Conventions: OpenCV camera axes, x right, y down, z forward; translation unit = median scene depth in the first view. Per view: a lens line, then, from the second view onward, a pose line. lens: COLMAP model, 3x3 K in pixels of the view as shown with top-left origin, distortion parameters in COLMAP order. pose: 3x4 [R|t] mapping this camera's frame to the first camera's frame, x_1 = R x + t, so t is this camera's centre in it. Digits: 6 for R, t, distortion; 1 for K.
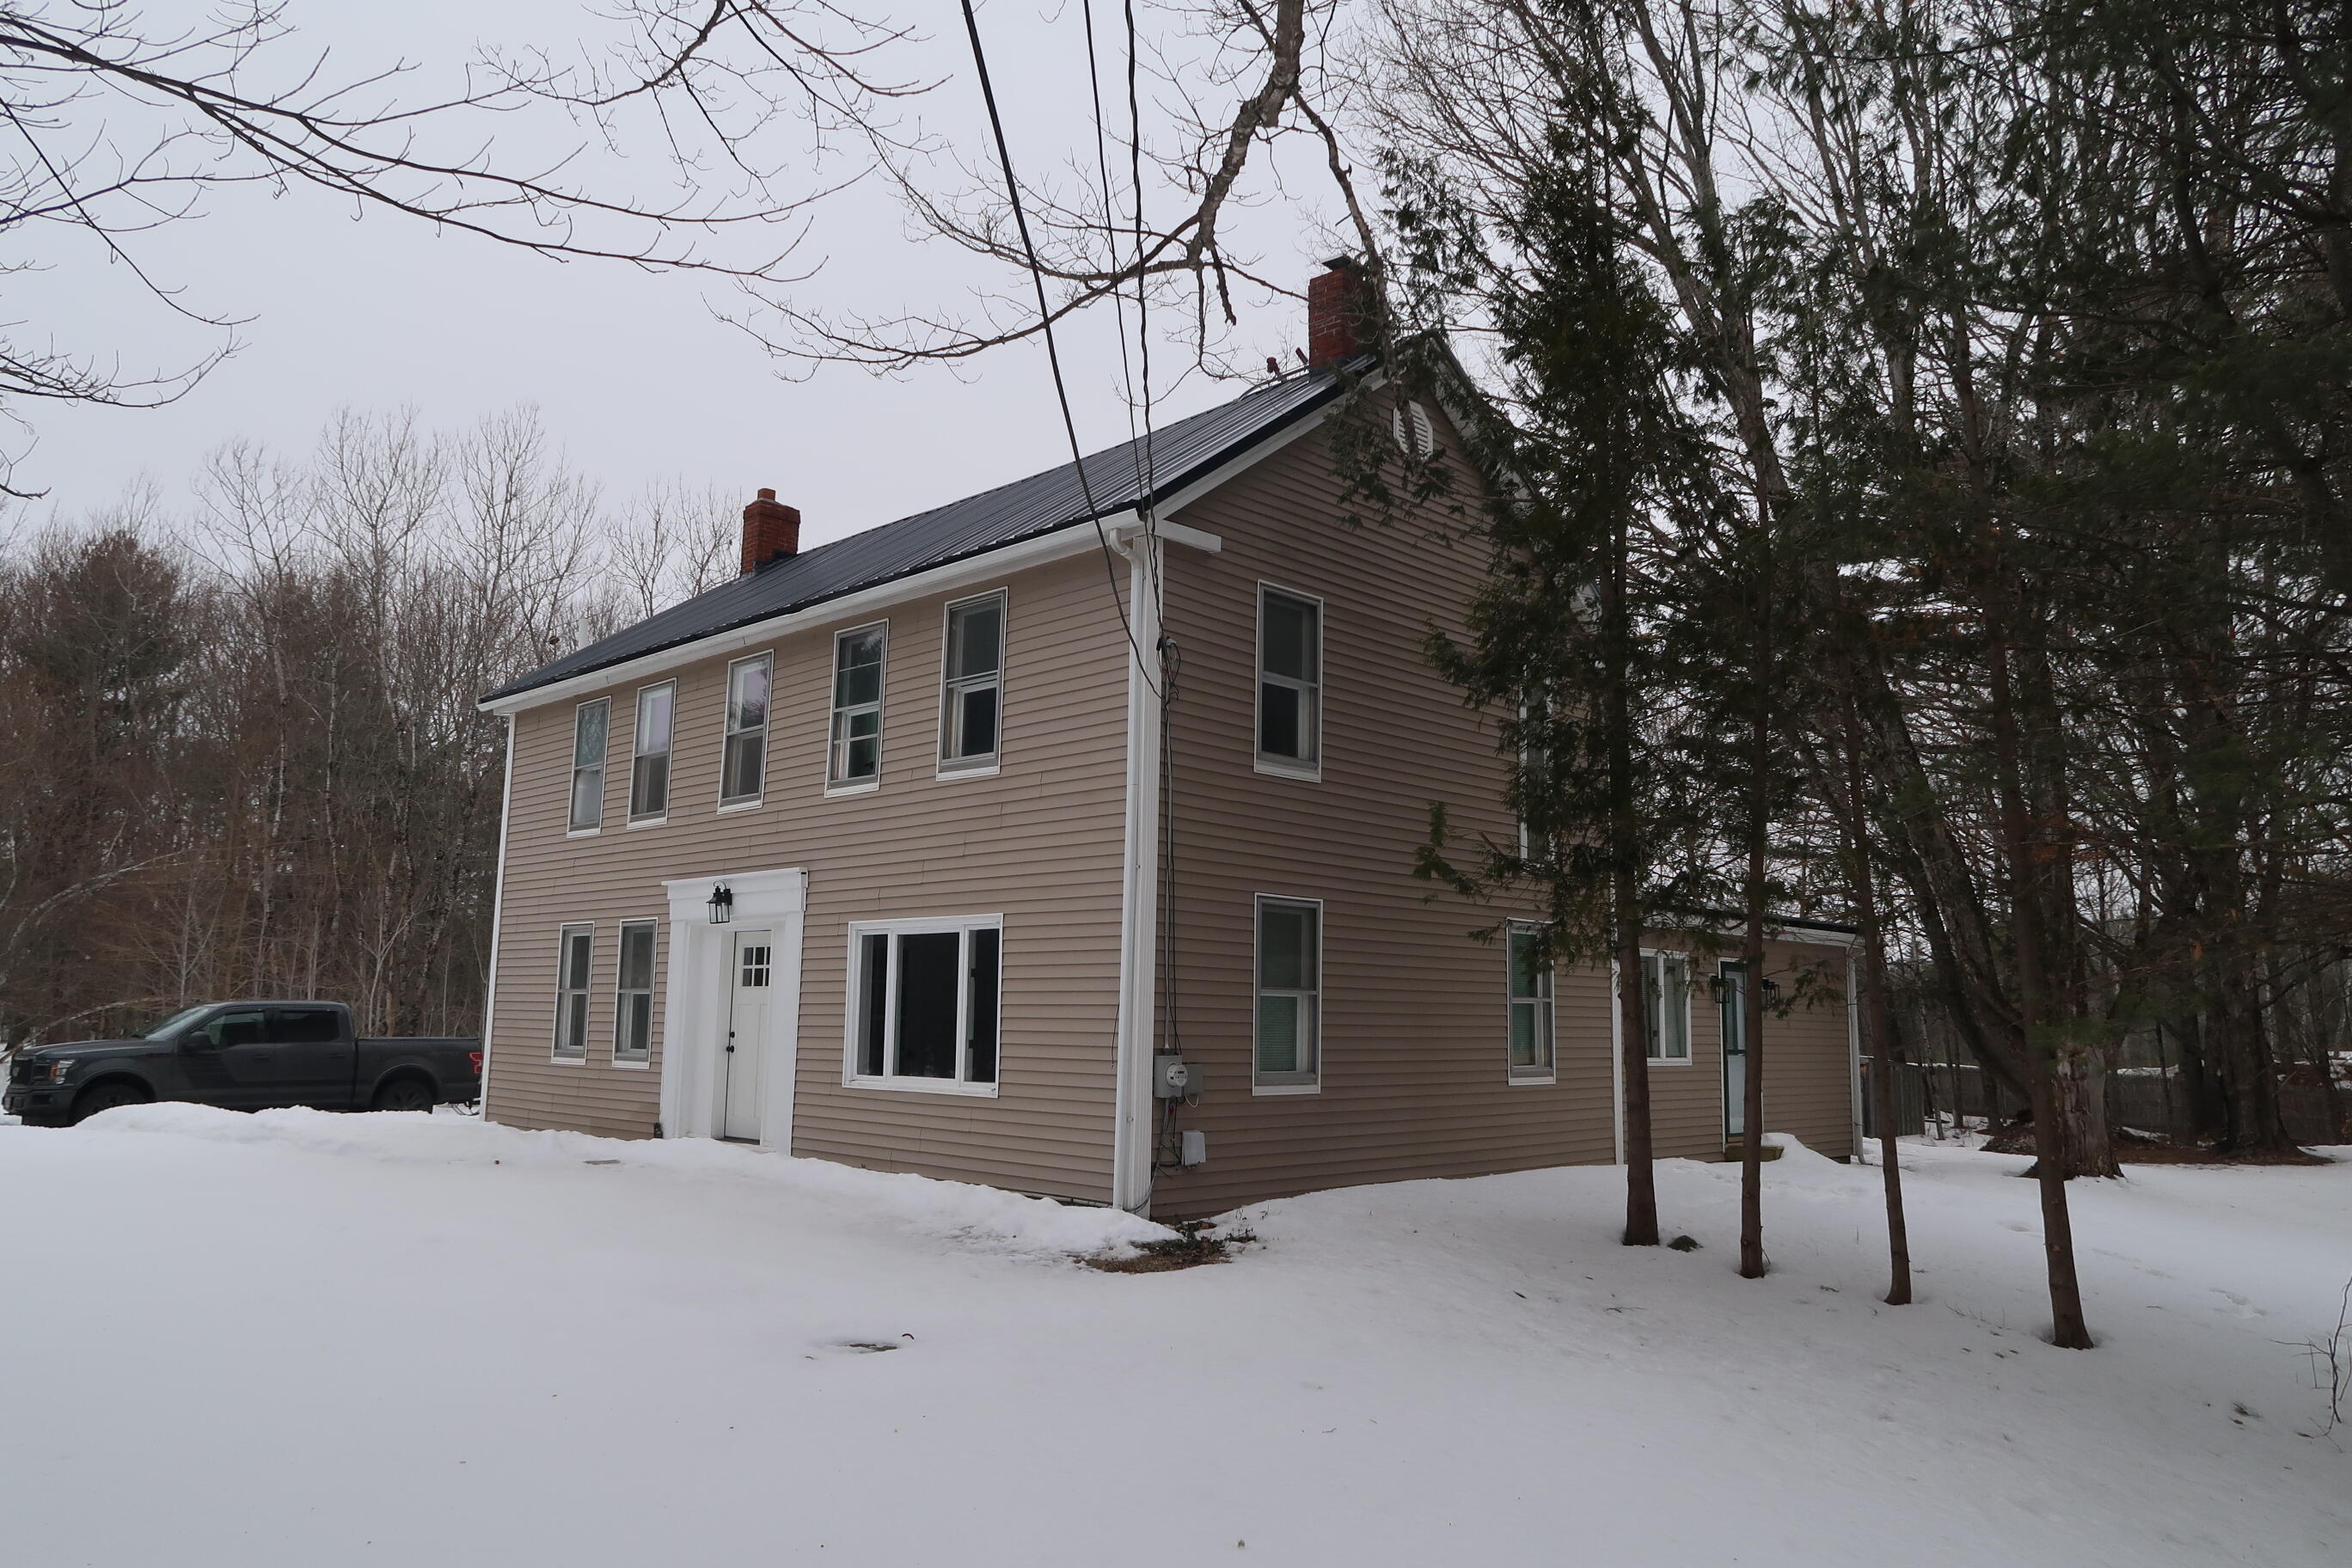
lens RADIAL K [[1642.7, 0, 1184.3], [0, 1642.7, 777.2], [0, 0, 1]] dist [-0.010753, 0.002152]
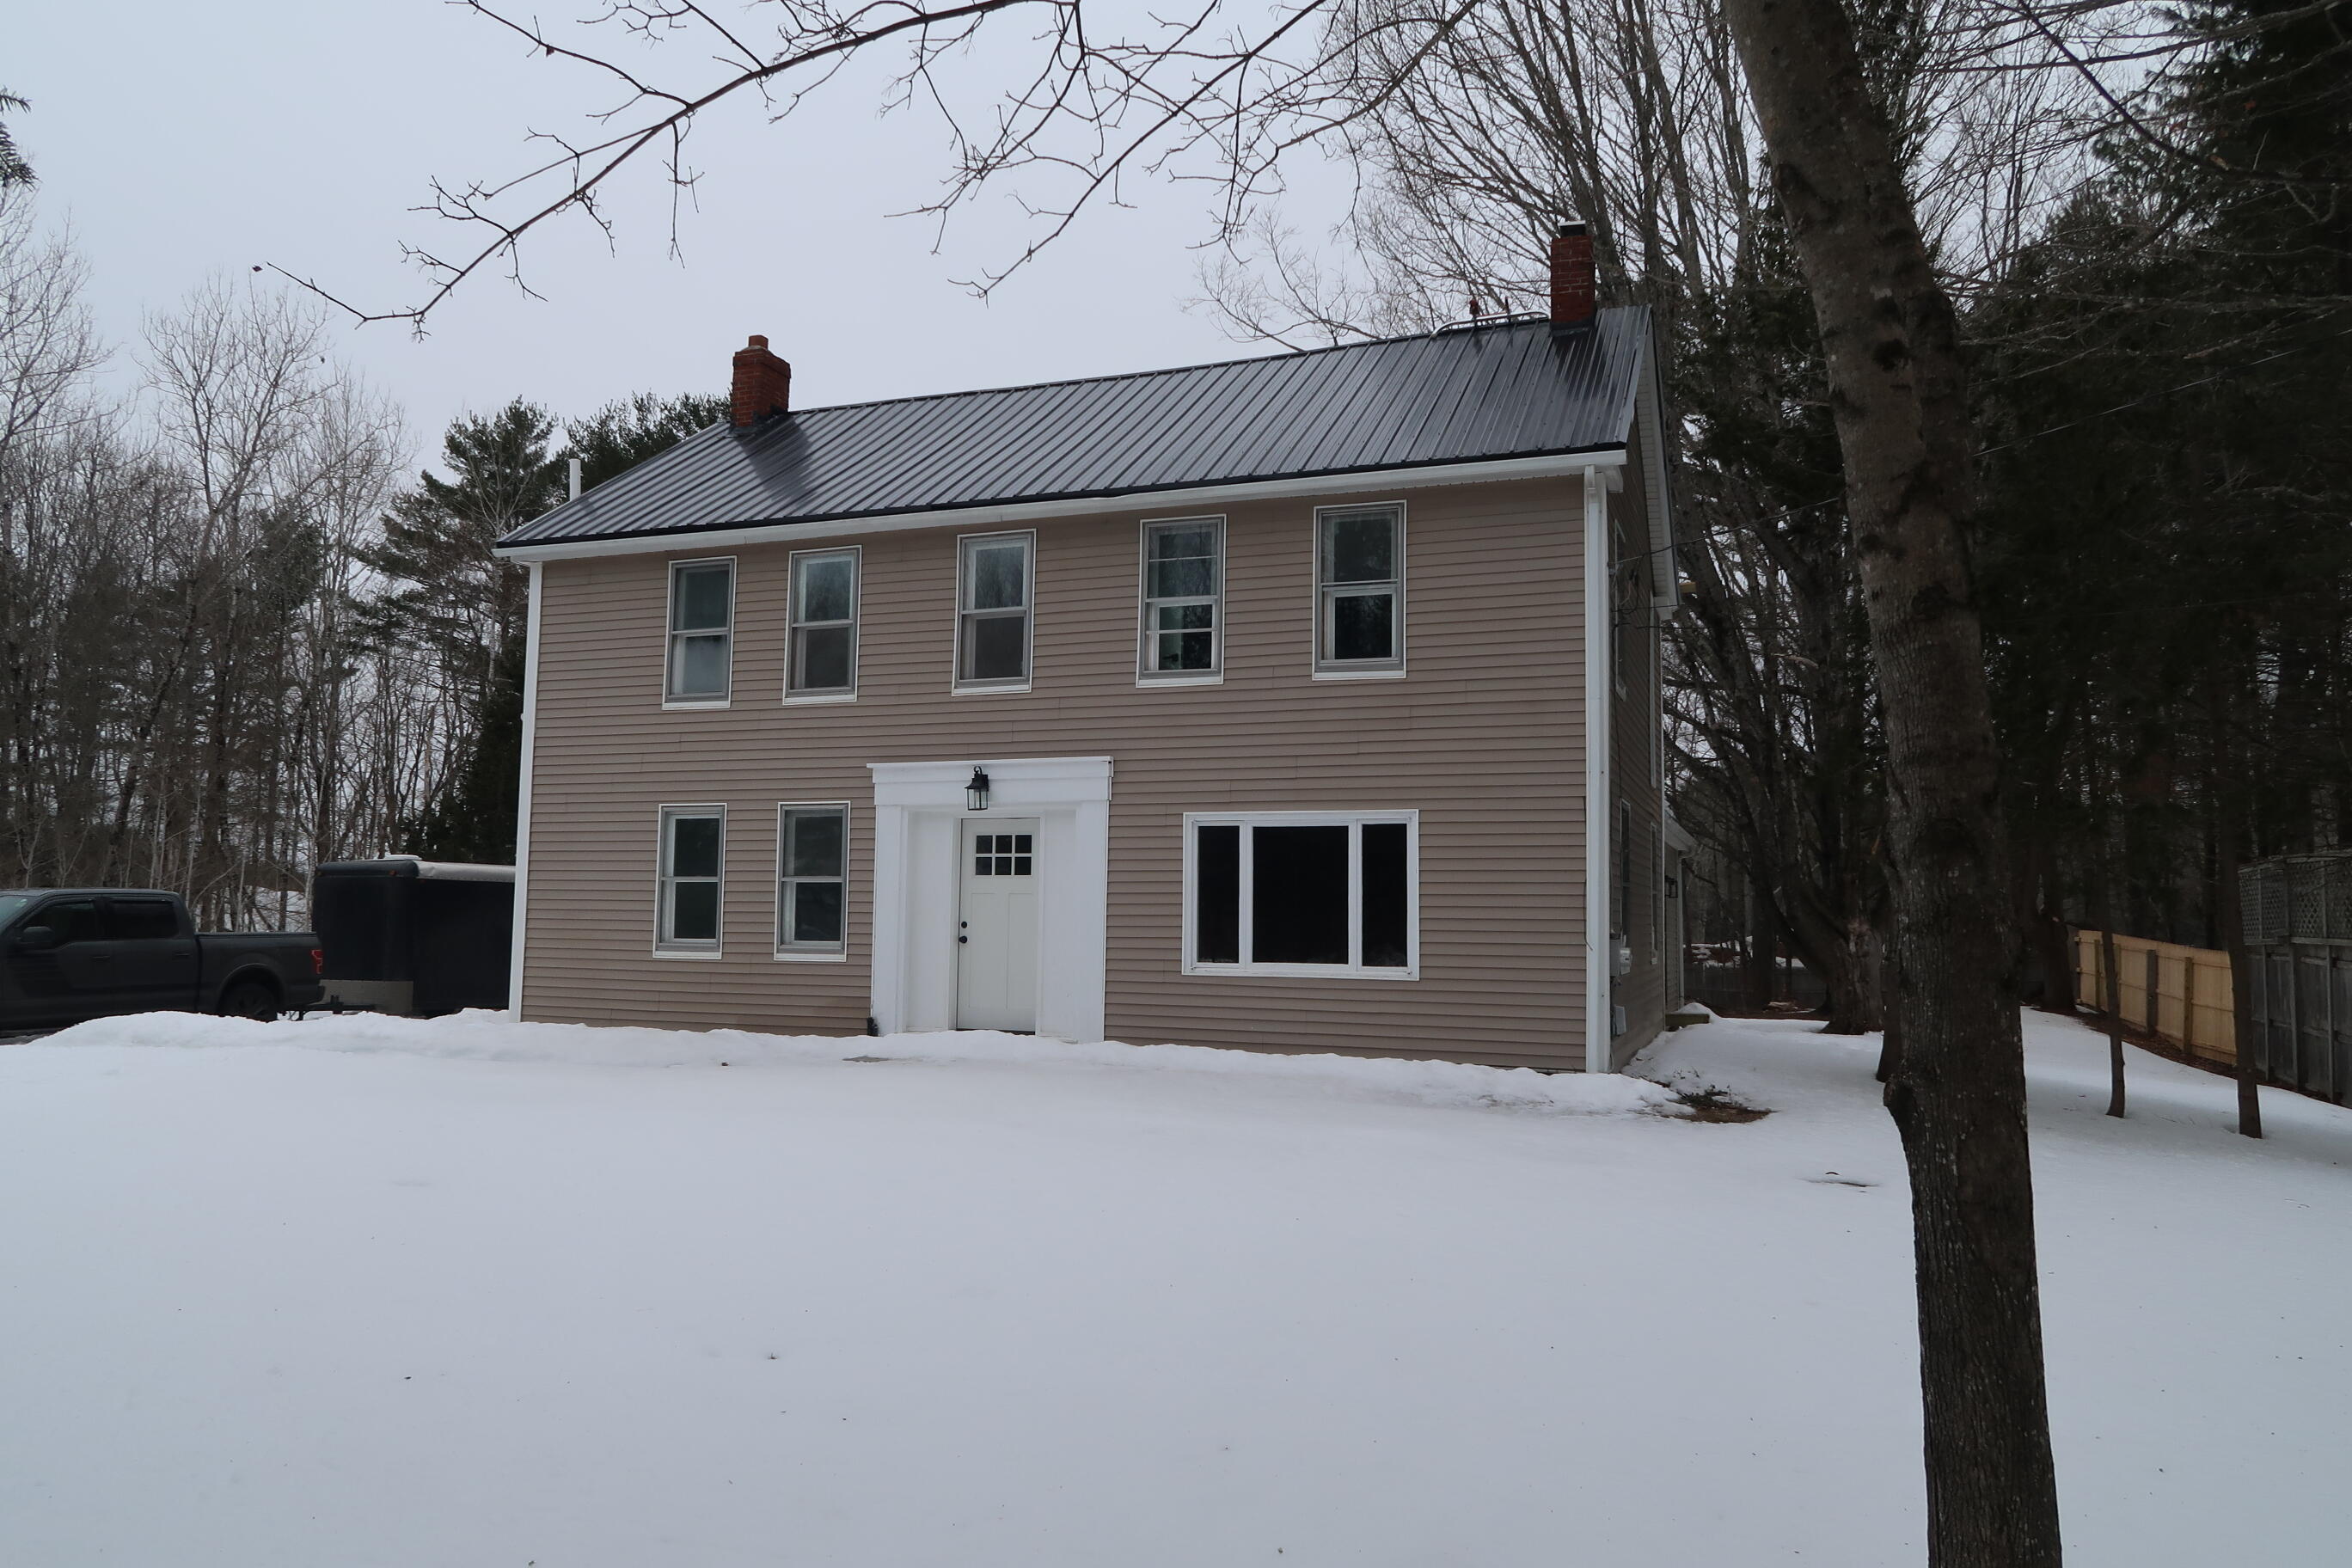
lens RADIAL K [[1649.4, 0, 1183.9], [0, 1649.4, 776.4], [0, 0, 1]] dist [-0.016153, 0.008533]
pose [[0.914599, 0.032334, 0.403068, -0.567745], [-0.057731, 0.997028, 0.051016, 0.012855], [-0.400220, -0.069928, 0.913747, 0.067406]]
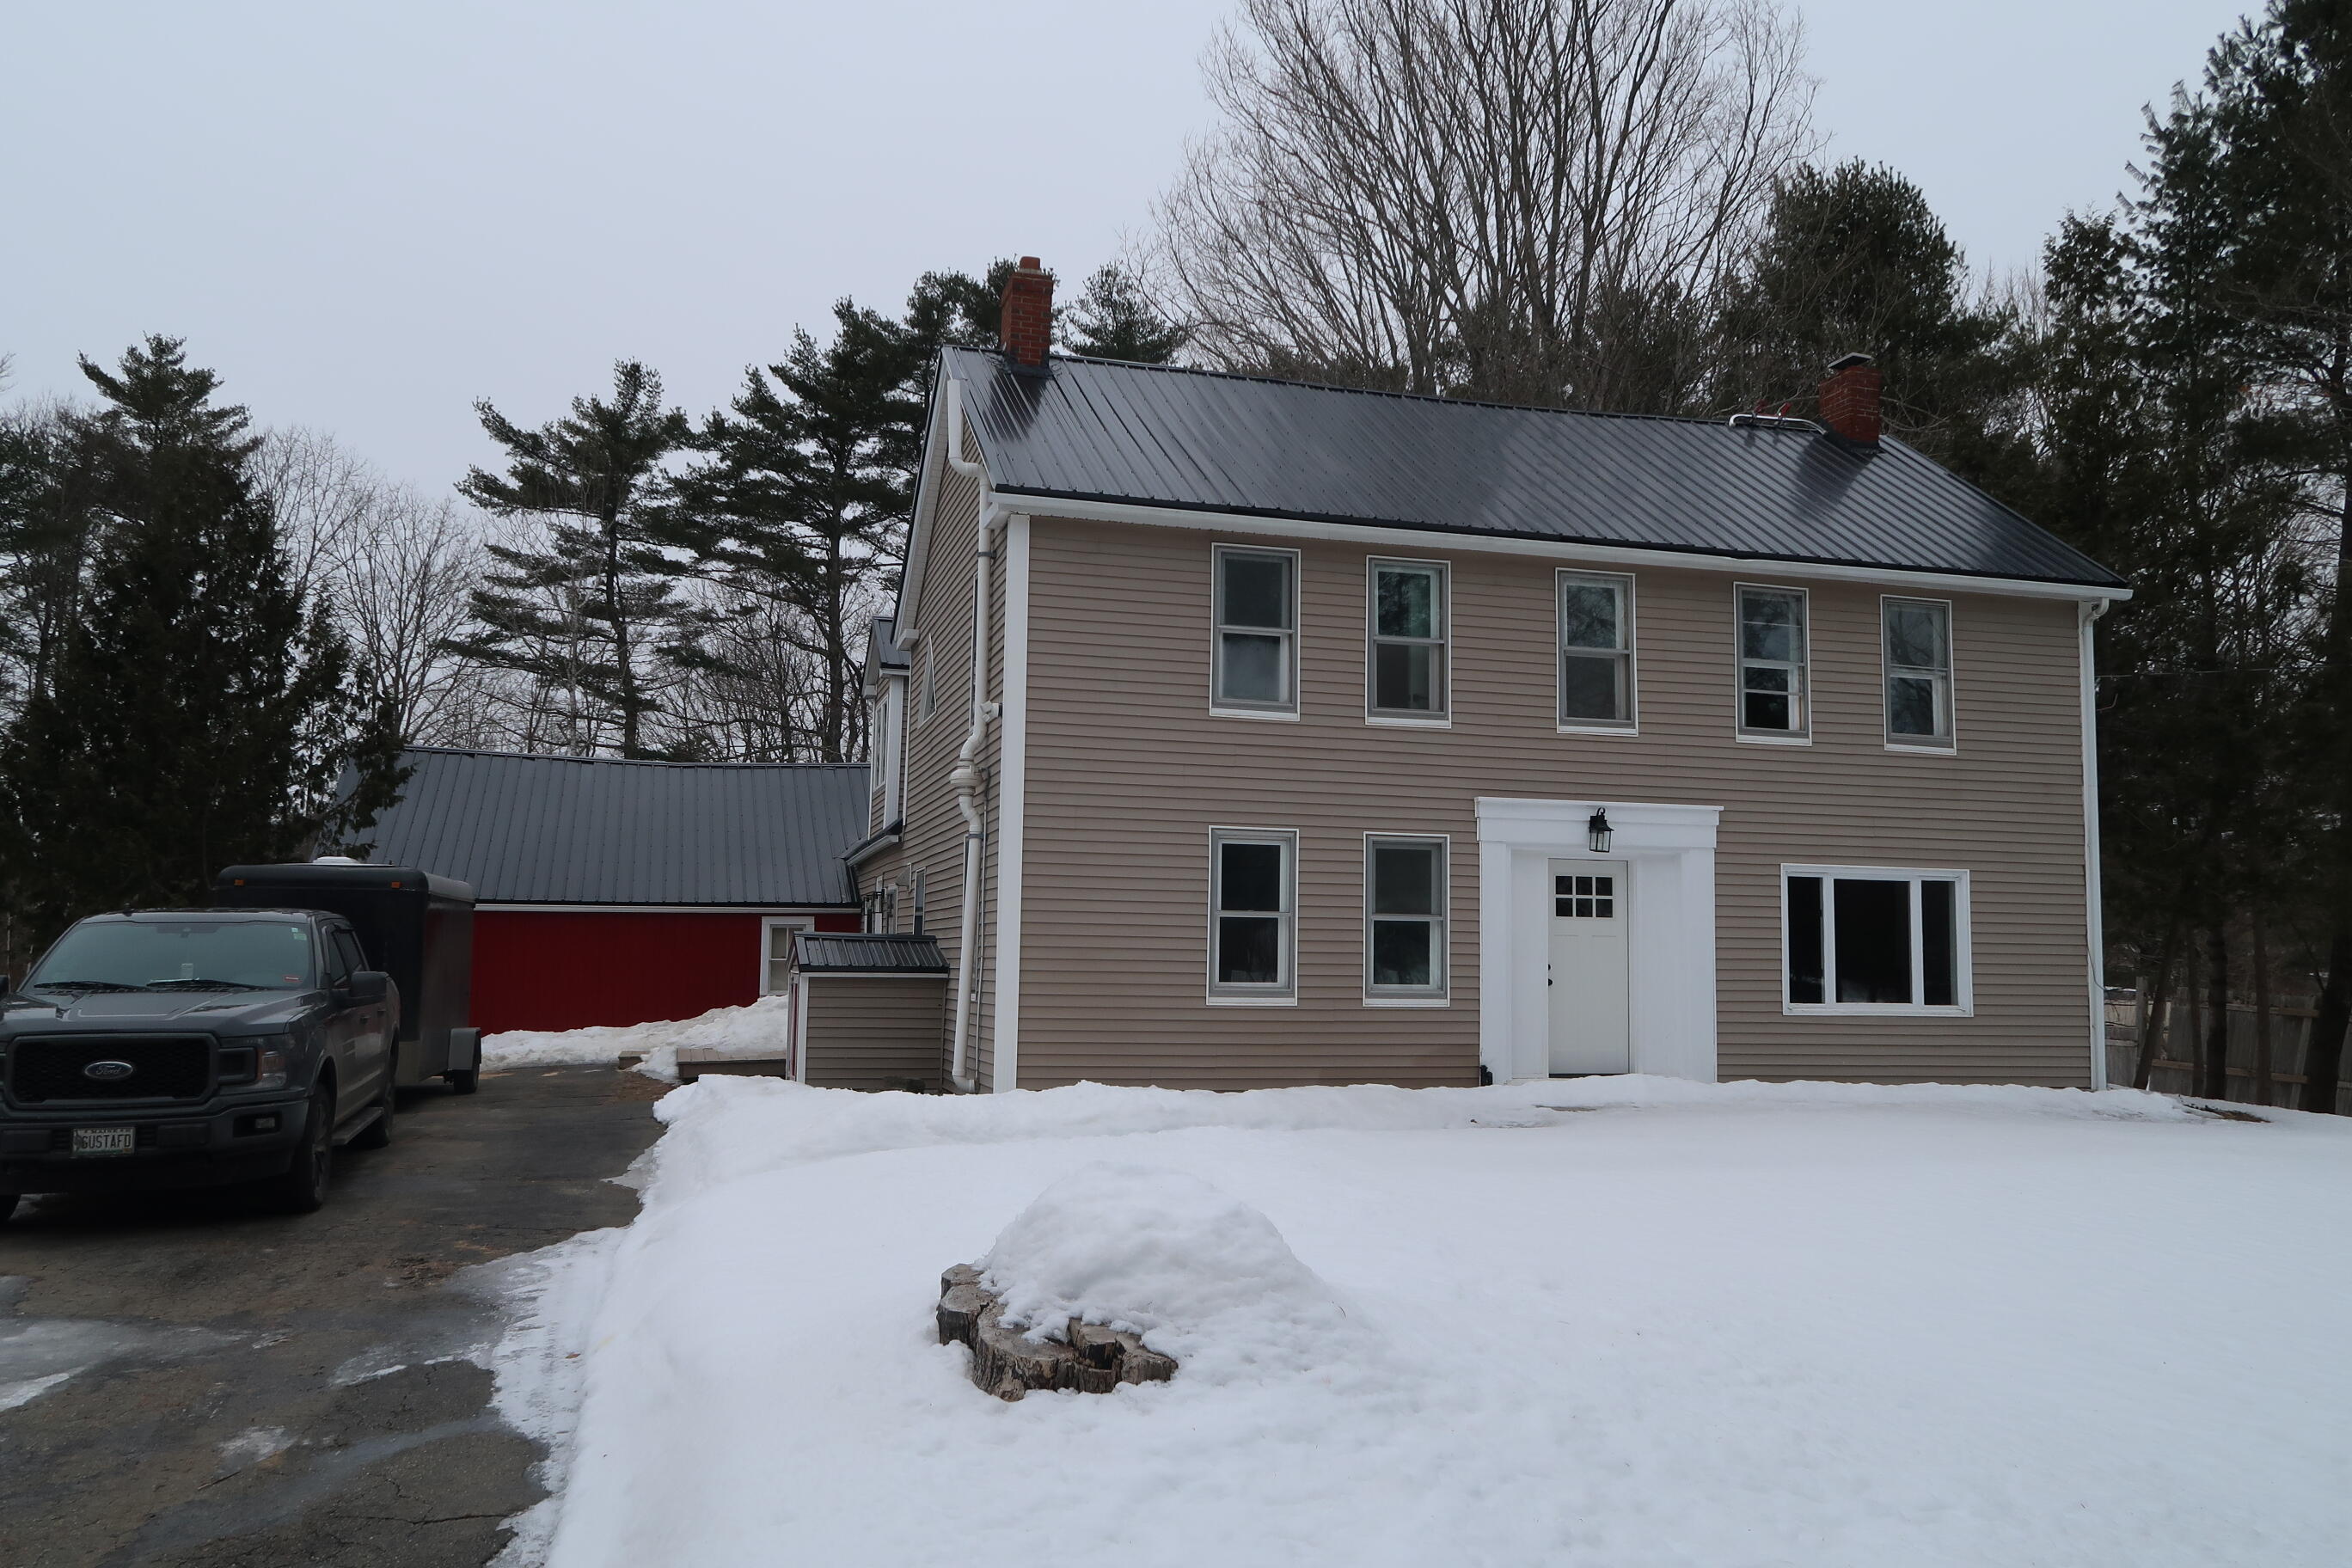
lens RADIAL K [[1852.6, 0, 1176.0], [0, 1852.6, 784.0], [0, 0, 1]] dist [0.009990, 0.000448]
pose [[0.489269, 0.072985, 0.869074, -1.354652], [-0.136602, 0.990606, -0.006288, 0.090930], [-0.861369, -0.115641, 0.494643, 0.688179]]
